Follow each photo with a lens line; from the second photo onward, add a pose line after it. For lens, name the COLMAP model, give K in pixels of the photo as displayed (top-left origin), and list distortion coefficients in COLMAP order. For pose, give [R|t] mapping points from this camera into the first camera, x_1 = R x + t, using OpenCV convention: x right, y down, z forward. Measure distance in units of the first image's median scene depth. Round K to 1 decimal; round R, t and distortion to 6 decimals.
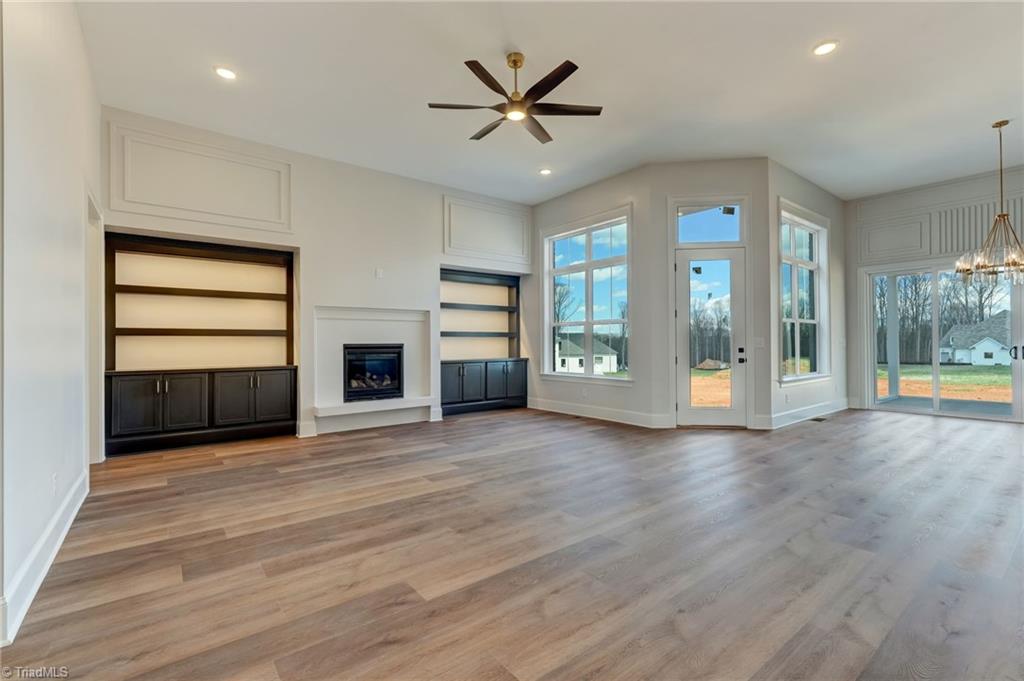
lens RADIAL K [[456.9, 0, 515.0], [0, 456.9, 342.6], [0, 0, 1]] dist [0.001610, 0.000211]
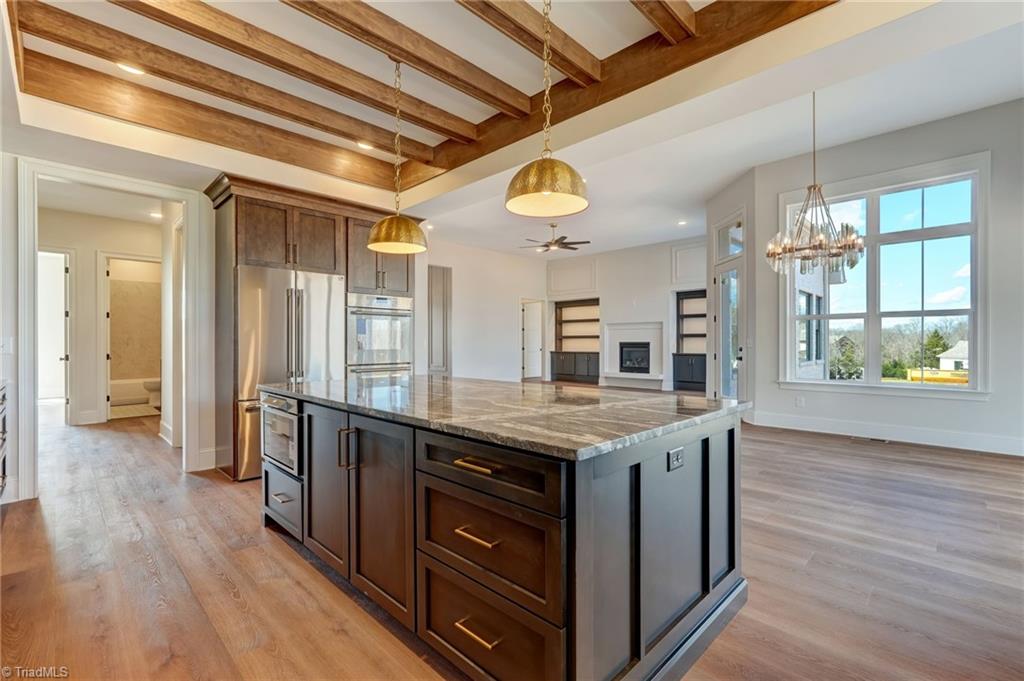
lens RADIAL K [[456.9, 0, 515.0], [0, 456.9, 342.6], [0, 0, 1]] dist [0.001610, 0.000211]
pose [[0.124281, 0.005525, -0.992232, 1.566860], [0.001384, 0.999983, 0.005741, -0.007310], [0.992246, -0.002086, 0.124271, 0.322637]]
